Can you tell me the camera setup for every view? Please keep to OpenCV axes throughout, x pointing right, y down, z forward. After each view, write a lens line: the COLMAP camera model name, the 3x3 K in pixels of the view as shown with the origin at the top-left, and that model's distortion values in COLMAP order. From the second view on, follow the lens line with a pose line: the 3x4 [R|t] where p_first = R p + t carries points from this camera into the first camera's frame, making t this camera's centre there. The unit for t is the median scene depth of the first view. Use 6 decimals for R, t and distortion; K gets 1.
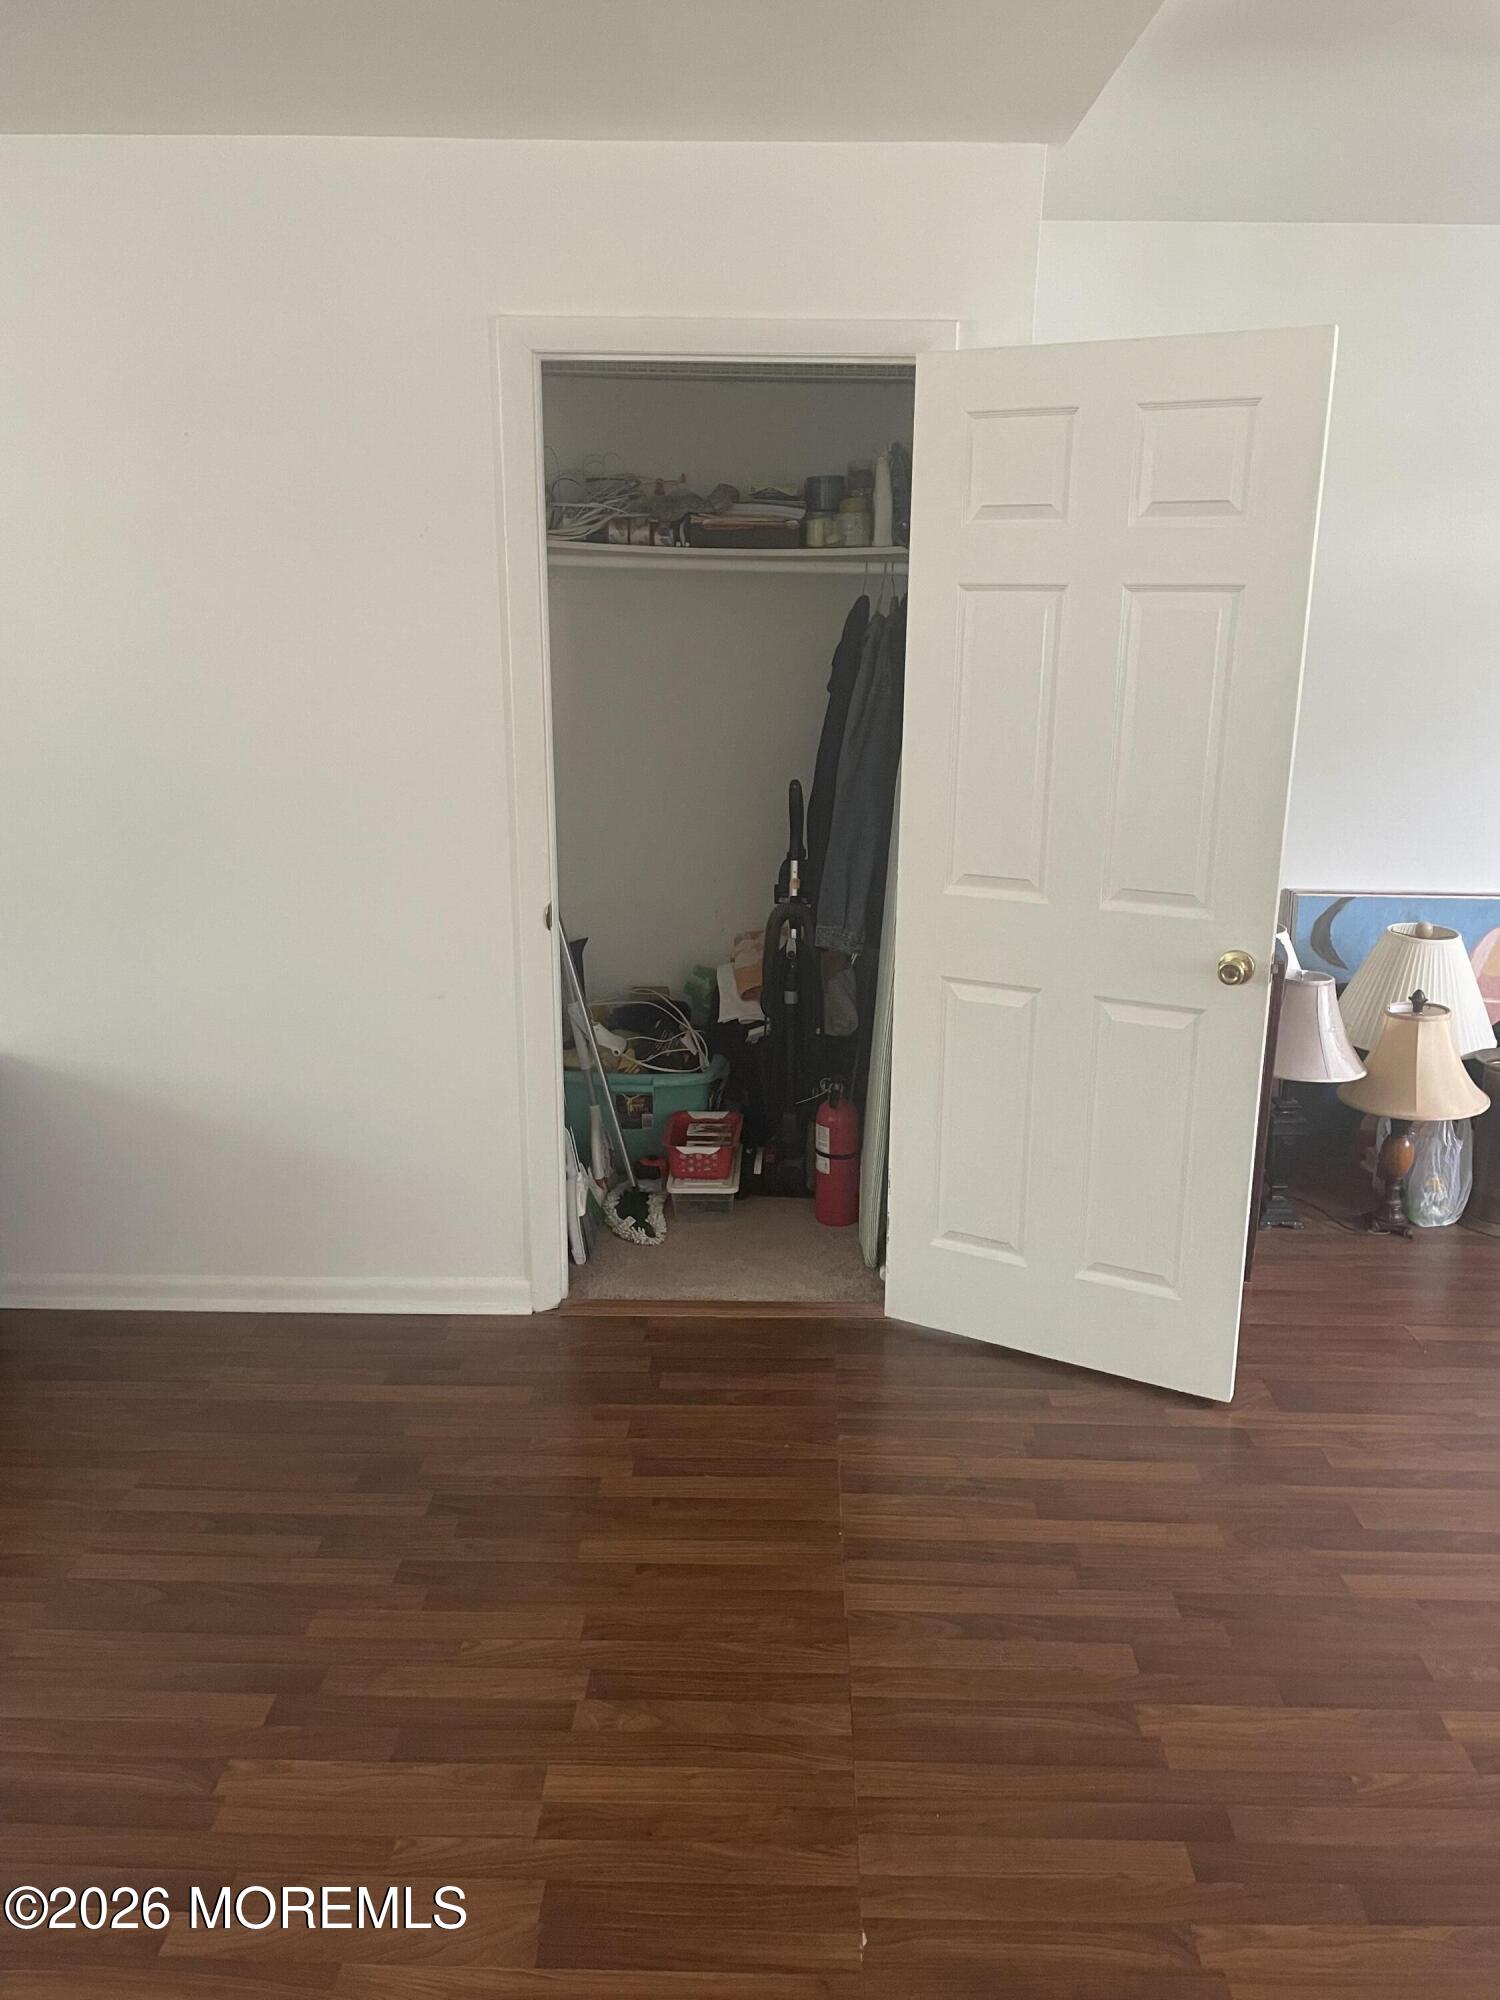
lens RADIAL K [[1508.6, 0, 779.7], [0, 1508.6, 998.1], [0, 0, 1]] dist [0.098939, -0.126412]
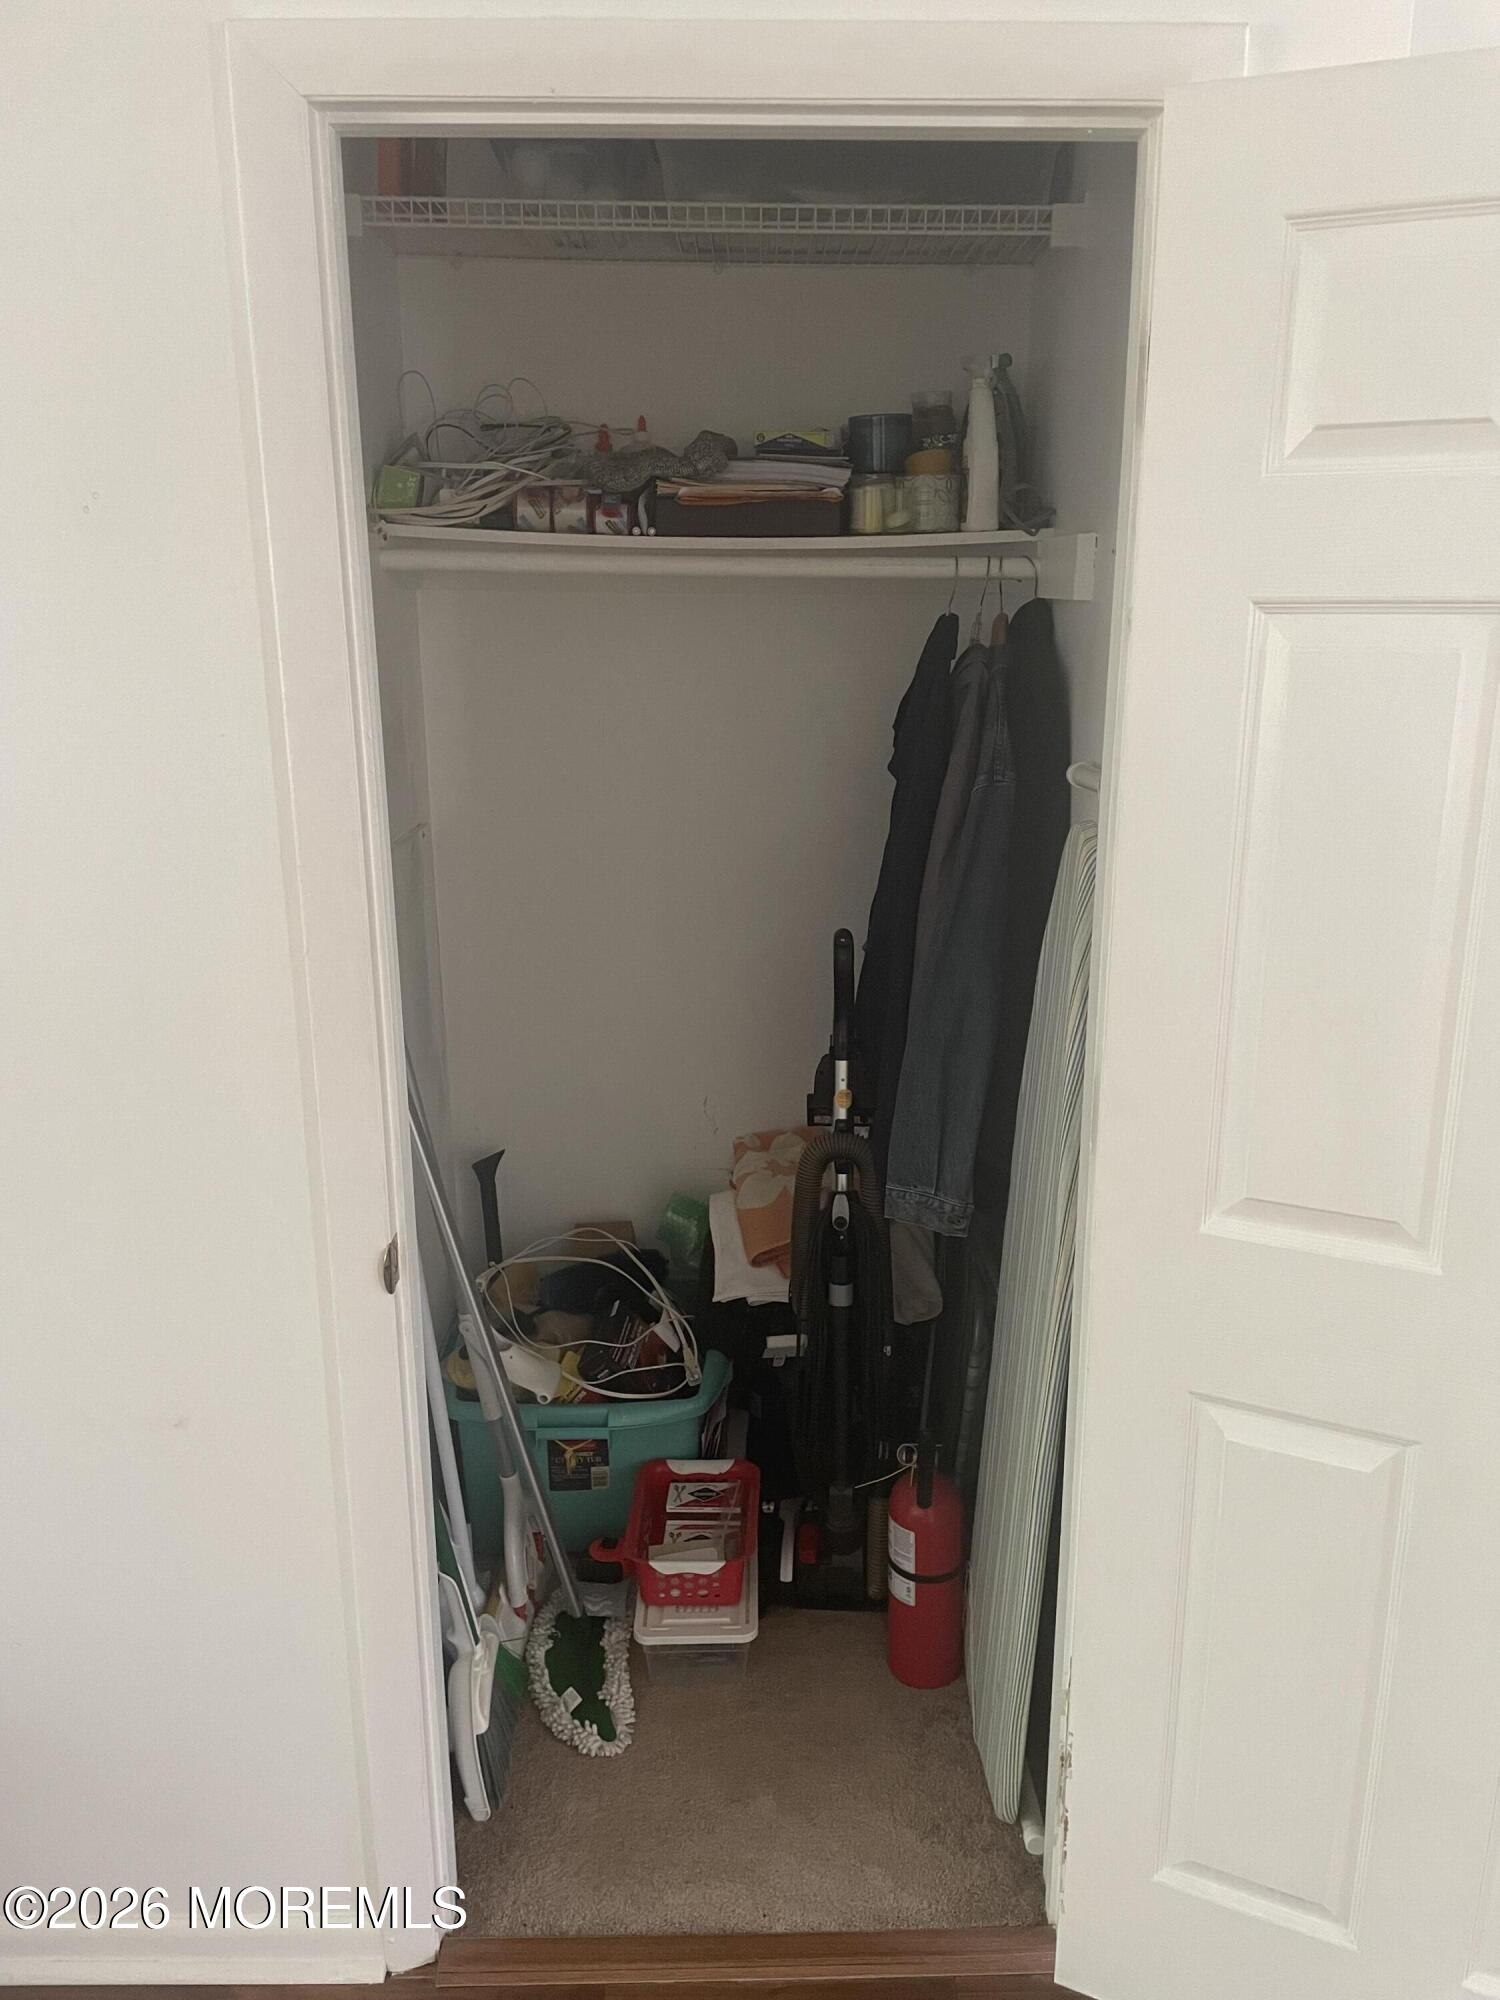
lens RADIAL K [[1508.6, 0, 779.7], [0, 1508.6, 998.1], [0, 0, 1]] dist [0.098939, -0.126412]
pose [[0.999549, -0.017677, 0.024276, -0.028599], [0.017666, 0.999844, 0.000660, -0.116519], [-0.024284, -0.000231, 0.999705, 0.408112]]
